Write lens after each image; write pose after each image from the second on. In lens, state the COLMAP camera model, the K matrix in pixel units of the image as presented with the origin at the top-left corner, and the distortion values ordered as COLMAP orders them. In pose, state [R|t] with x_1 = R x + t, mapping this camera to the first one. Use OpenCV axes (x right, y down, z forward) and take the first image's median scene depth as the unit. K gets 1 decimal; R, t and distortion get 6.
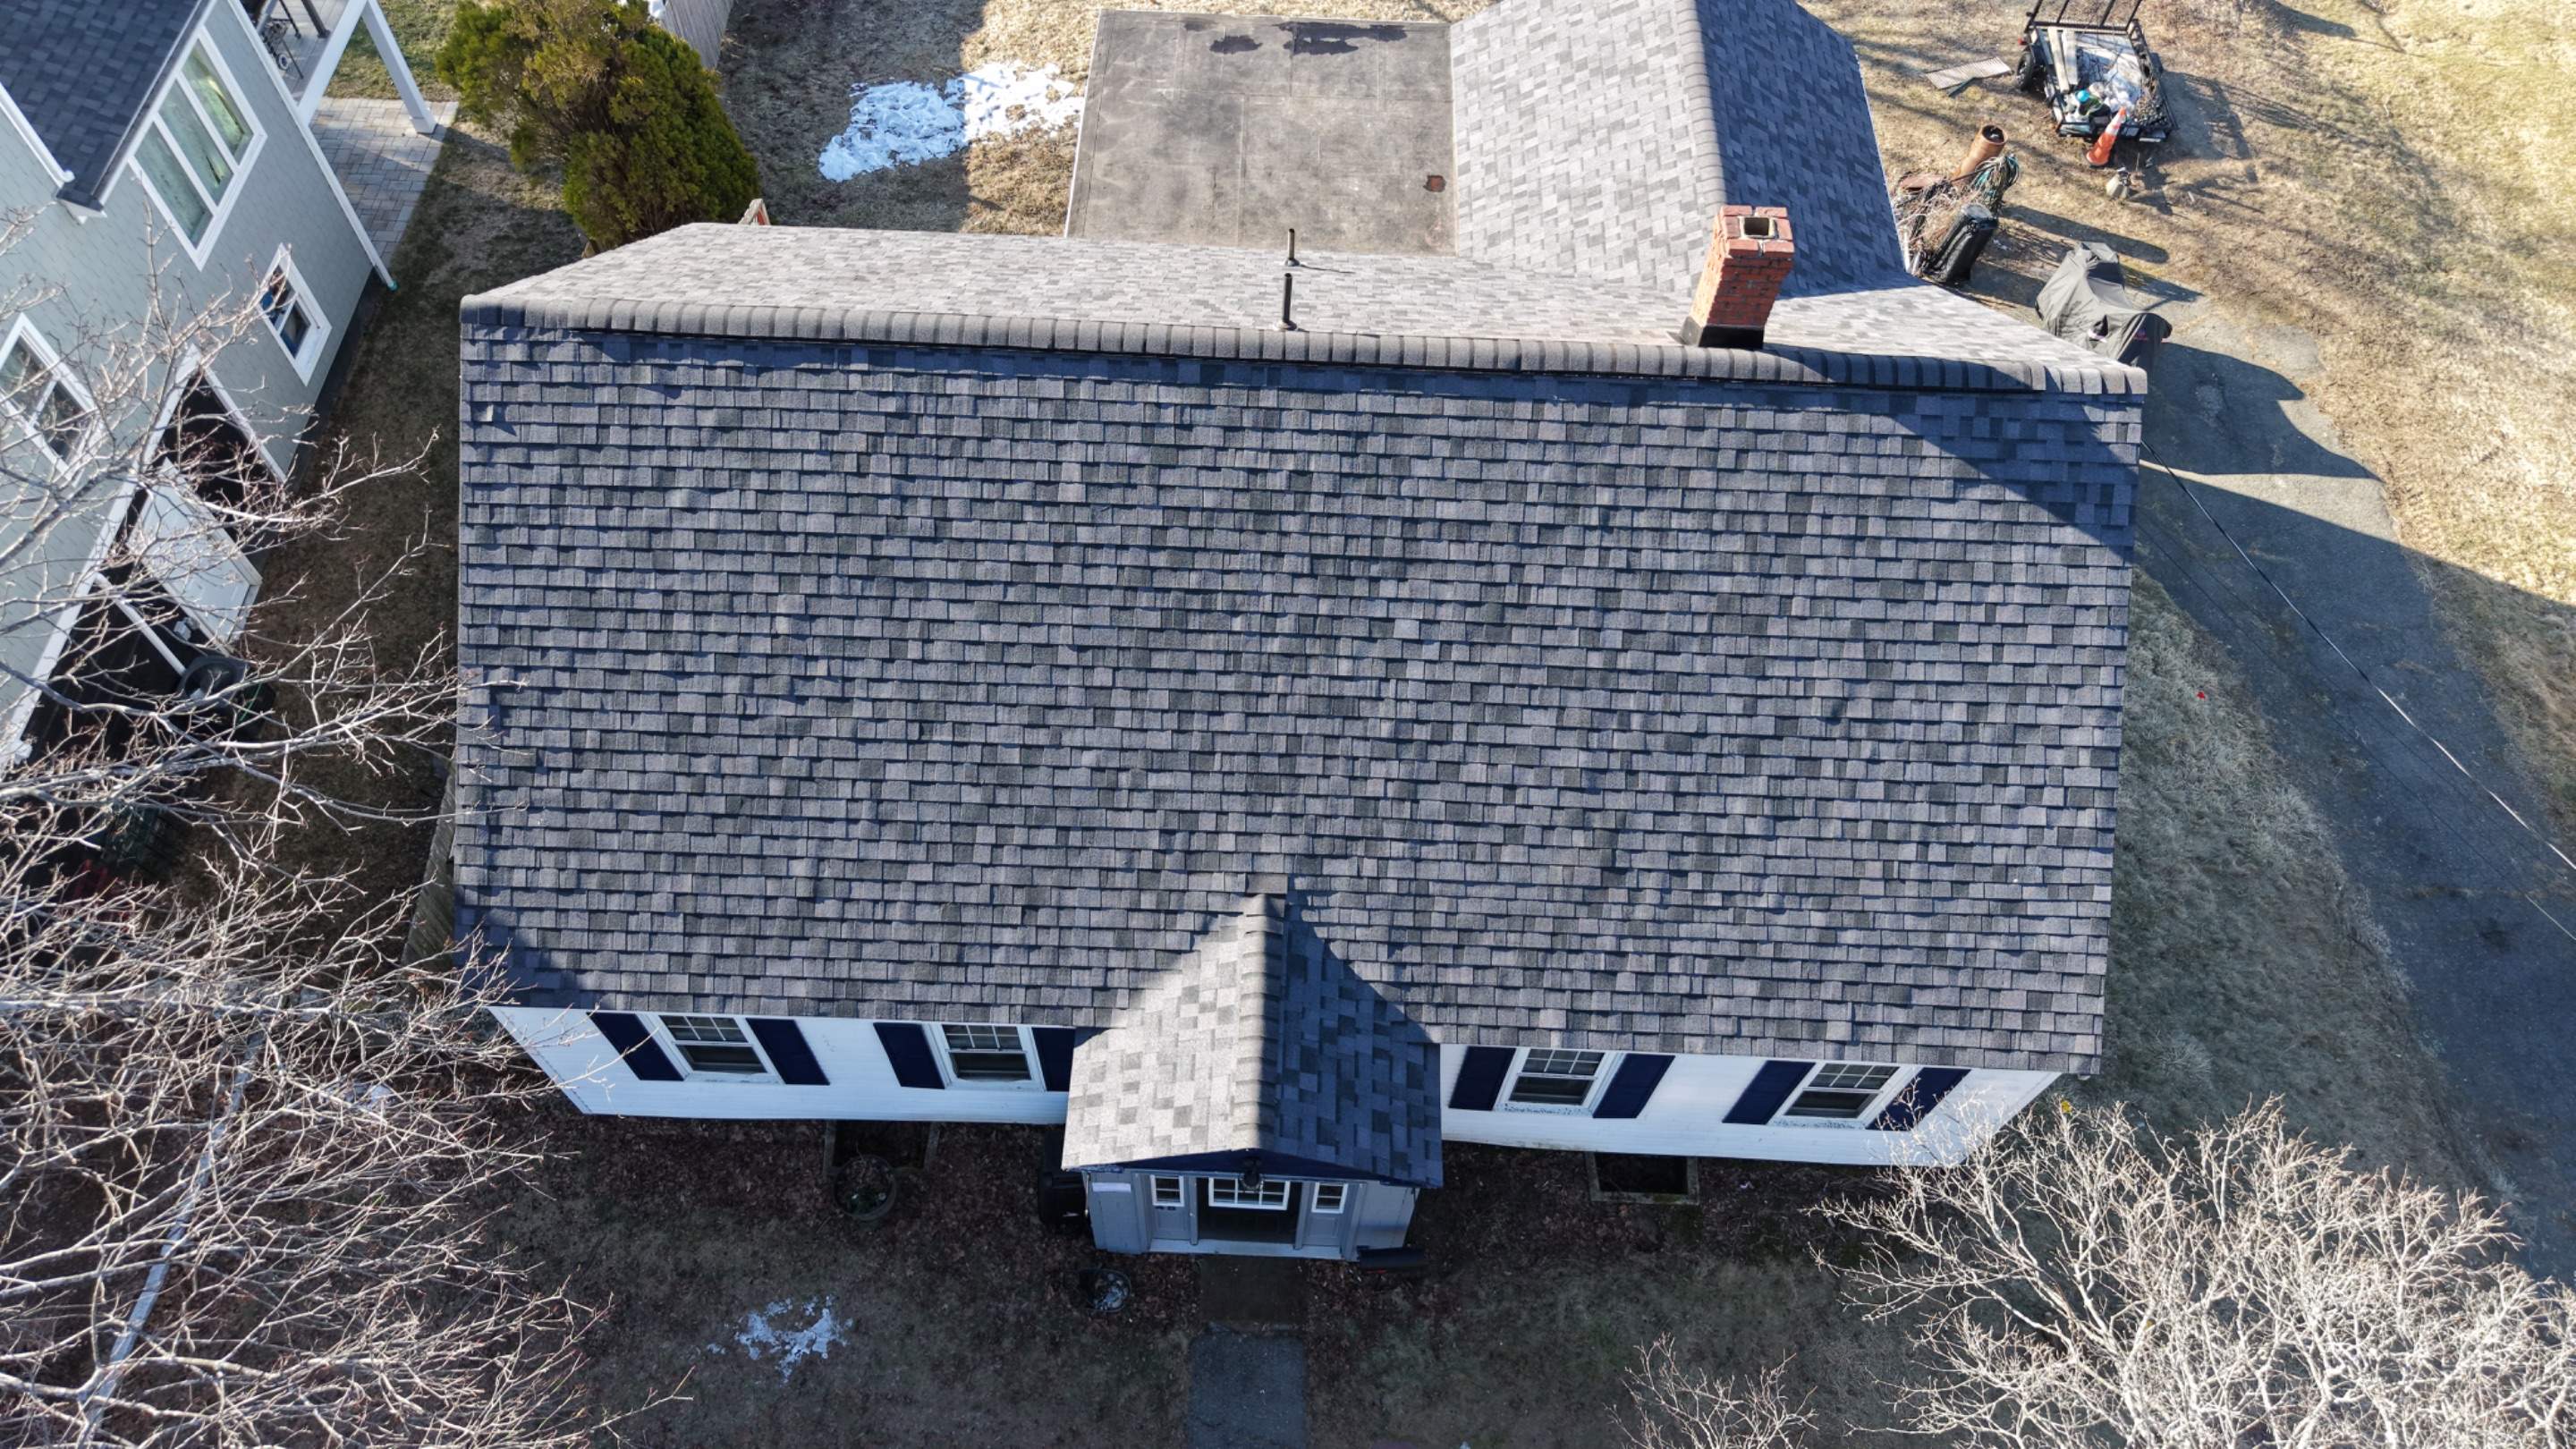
lens RADIAL K [[1729.0, 0, 1276.0], [0, 1729.0, 731.7], [0, 0, 1]] dist [0.028896, -0.029742]
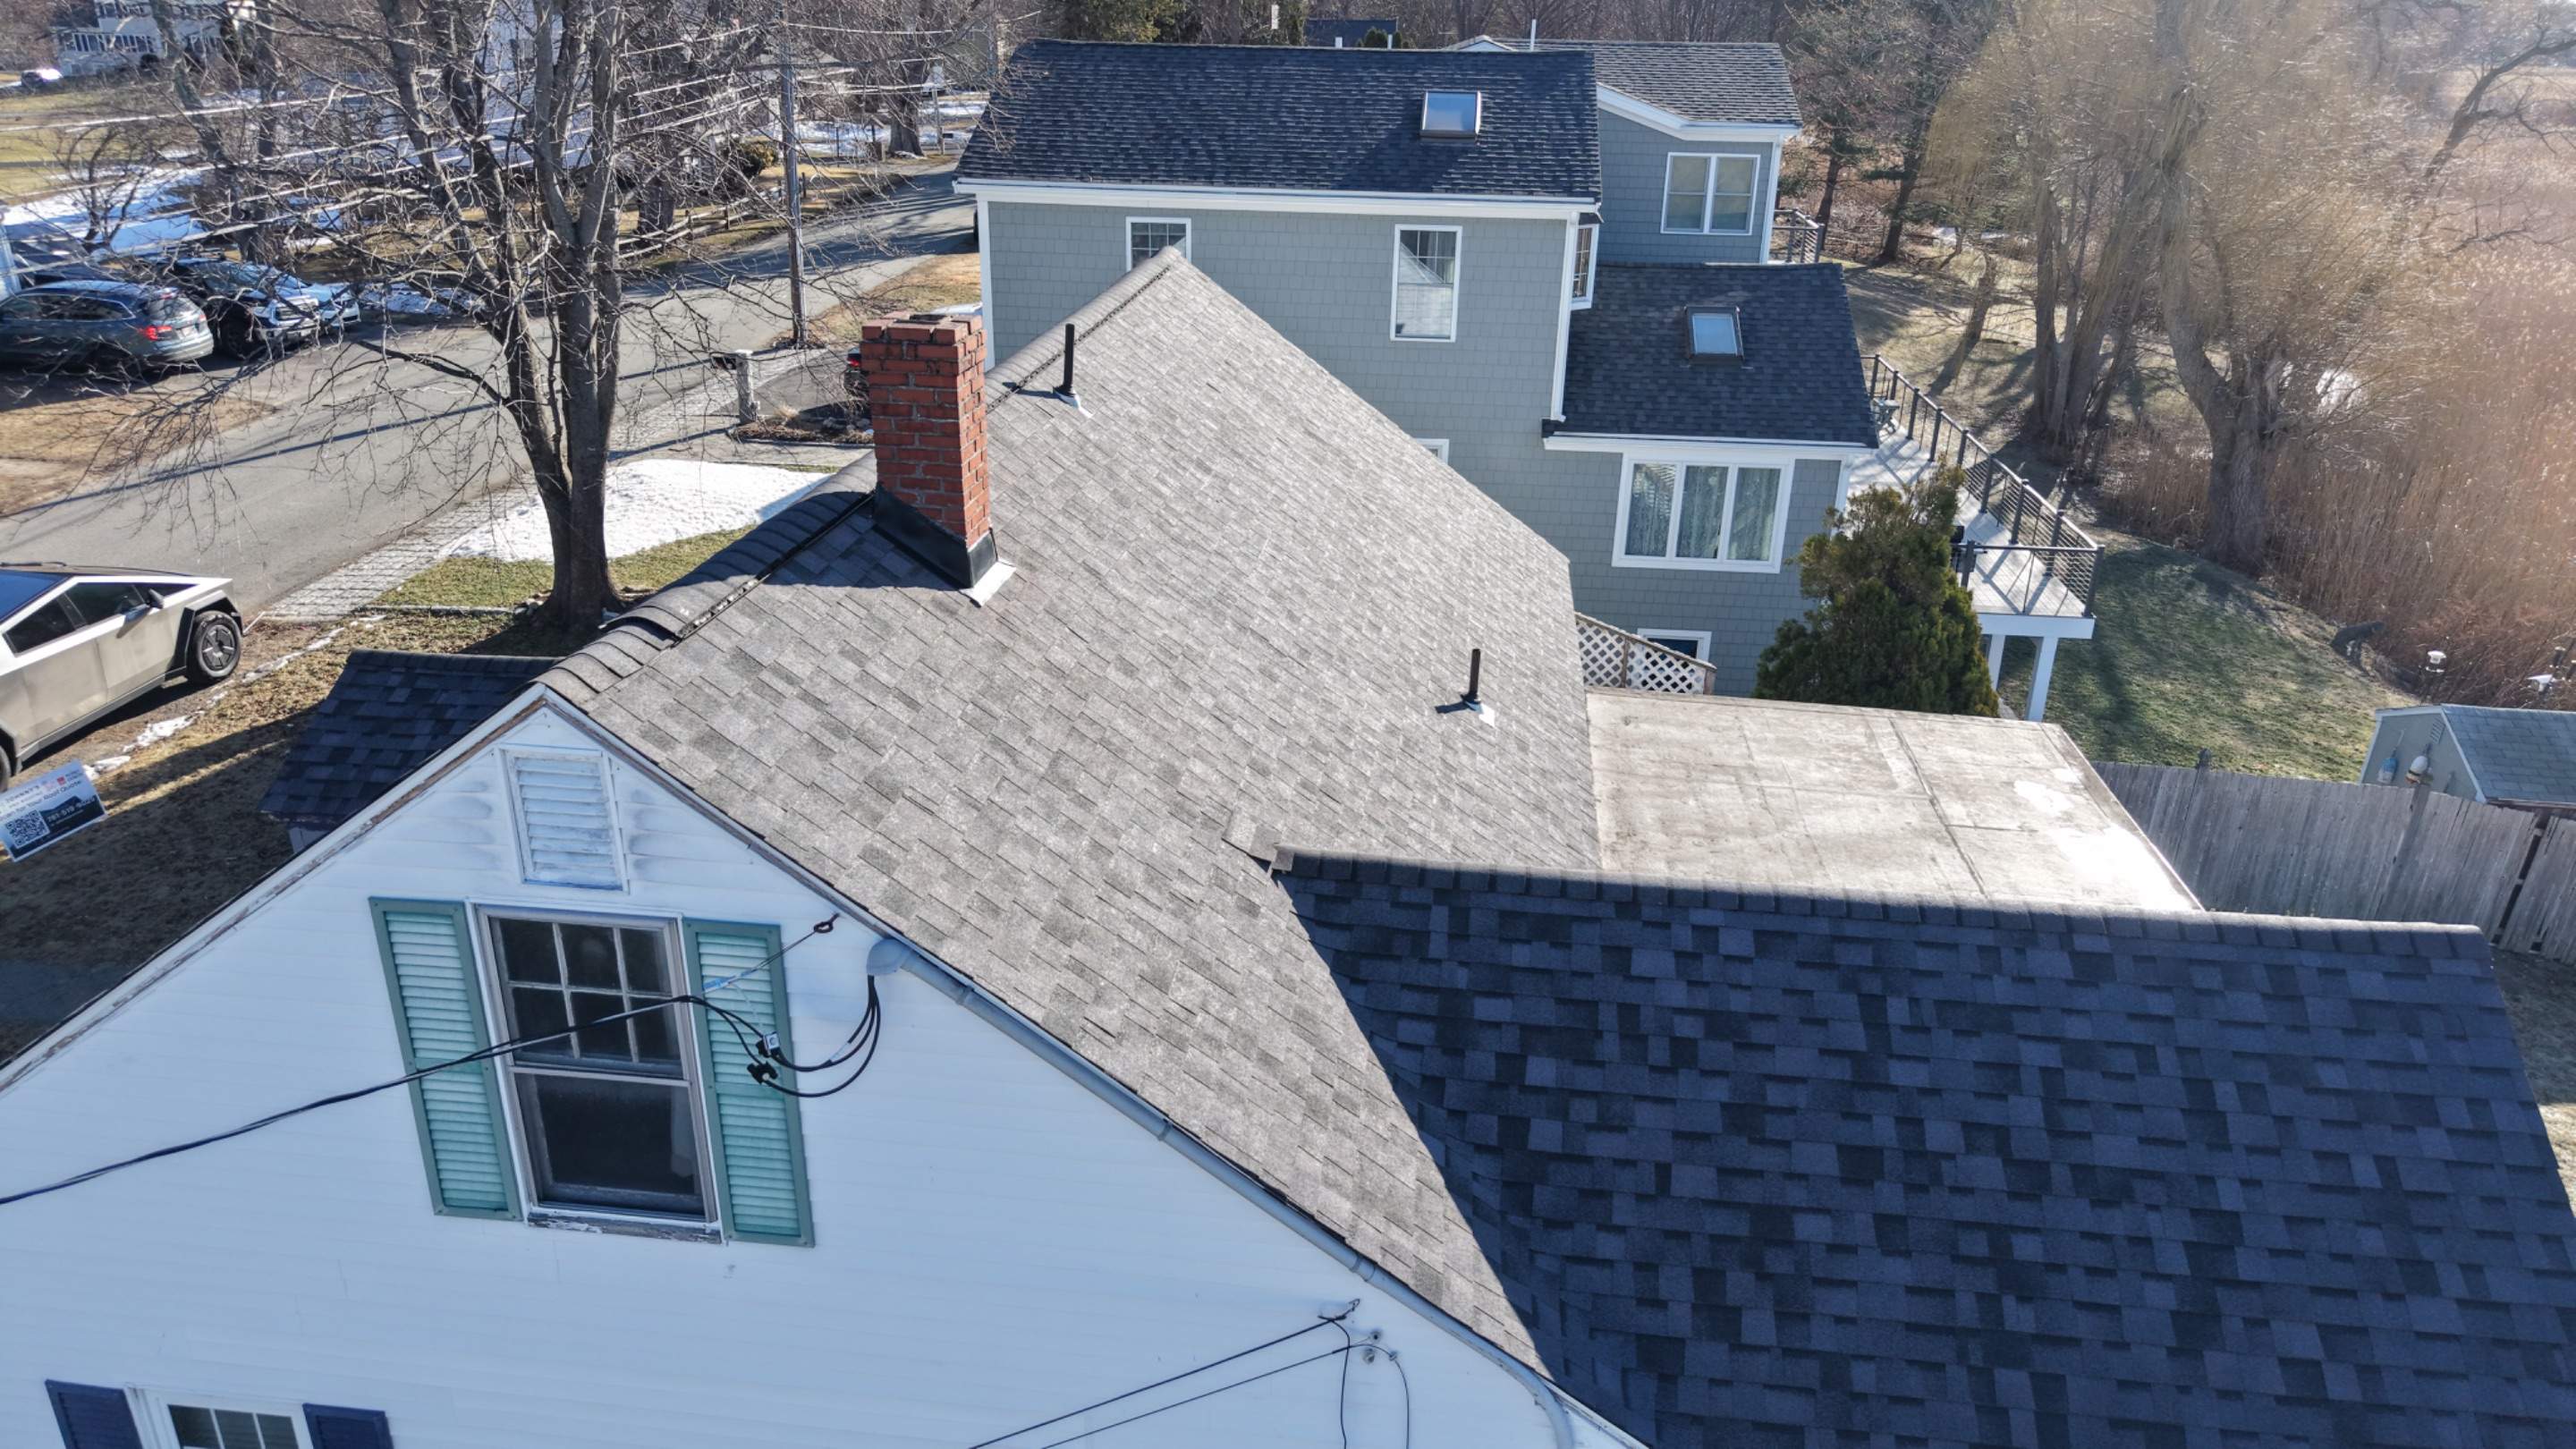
lens RADIAL K [[1728.7, 0, 1288.0], [0, 1728.7, 724.5], [0, 0, 1]] dist [0.019896, -0.017278]
pose [[-0.084390, 0.352429, -0.932026, 0.916938], [-0.855874, 0.453343, 0.248918, -0.486718], [0.510253, 0.818703, 0.263377, 0.974432]]
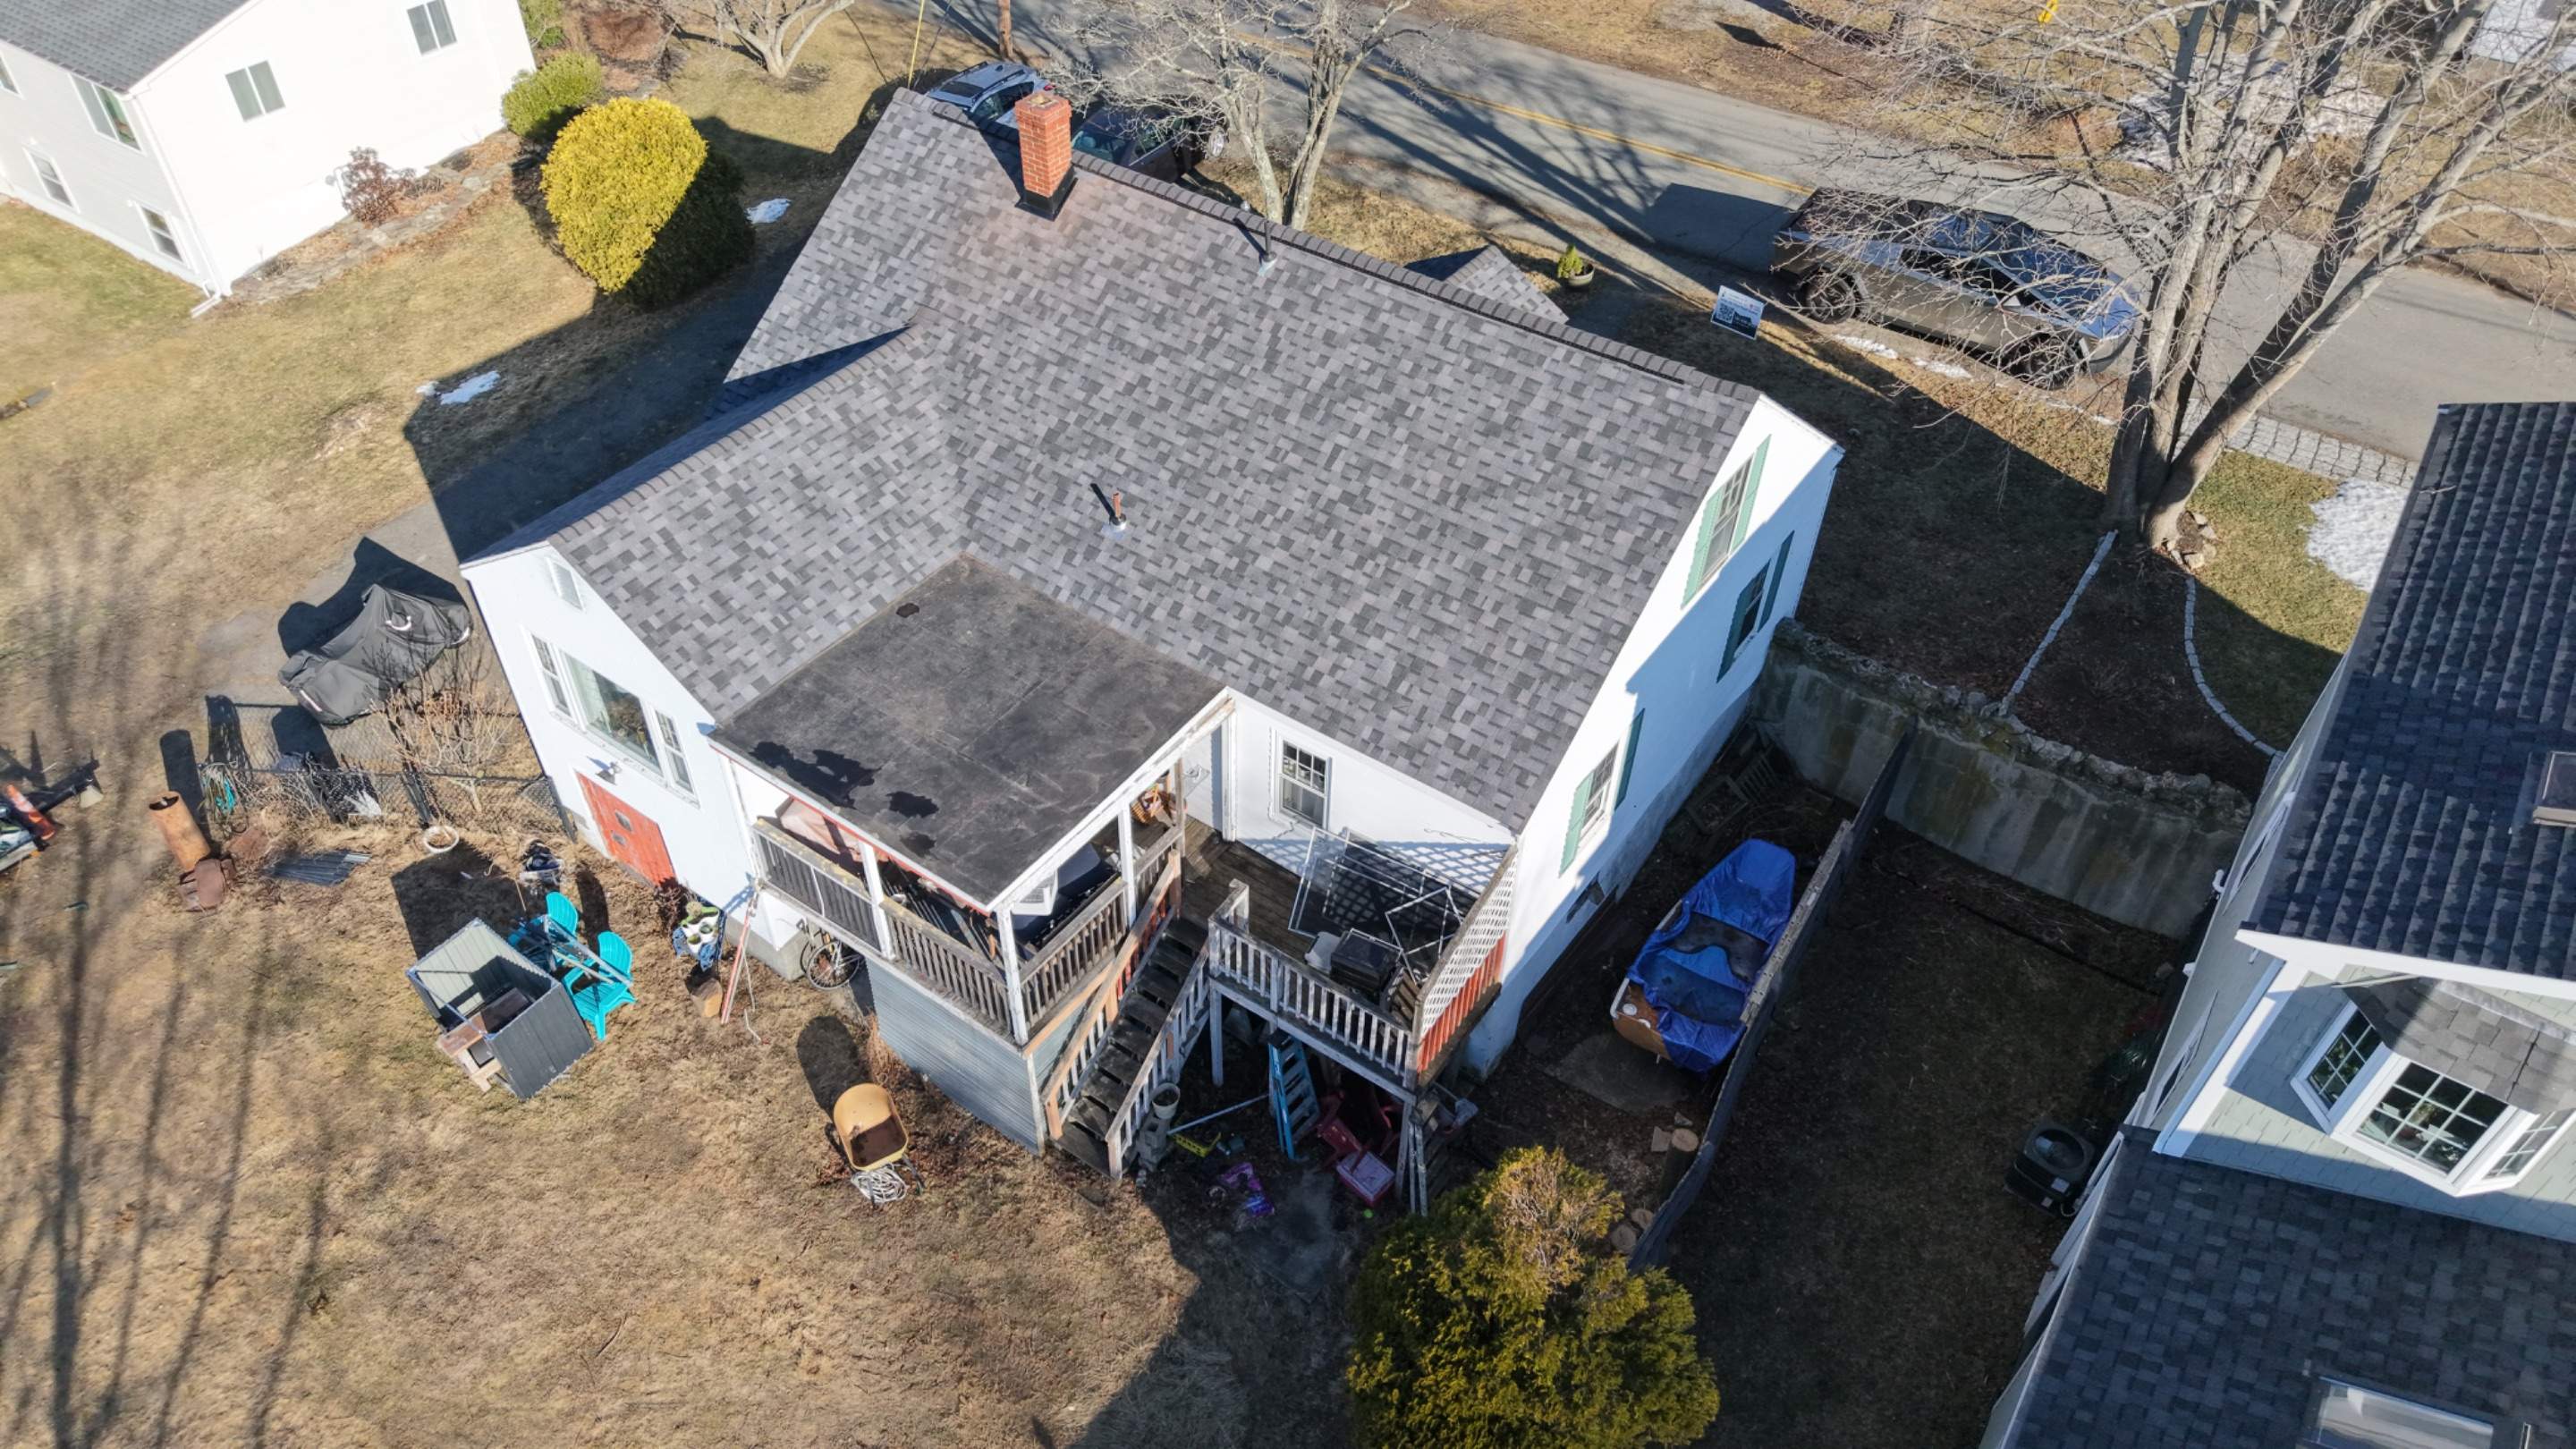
lens RADIAL K [[1724.8, 0, 1281.4], [0, 1724.8, 725.7], [0, 0, 1]] dist [0.061093, -0.075186]
pose [[-0.830301, -0.409470, 0.378066, -0.774043], [0.451943, -0.097751, 0.886675, -1.670938], [-0.326110, 0.907072, 0.266220, 0.976245]]
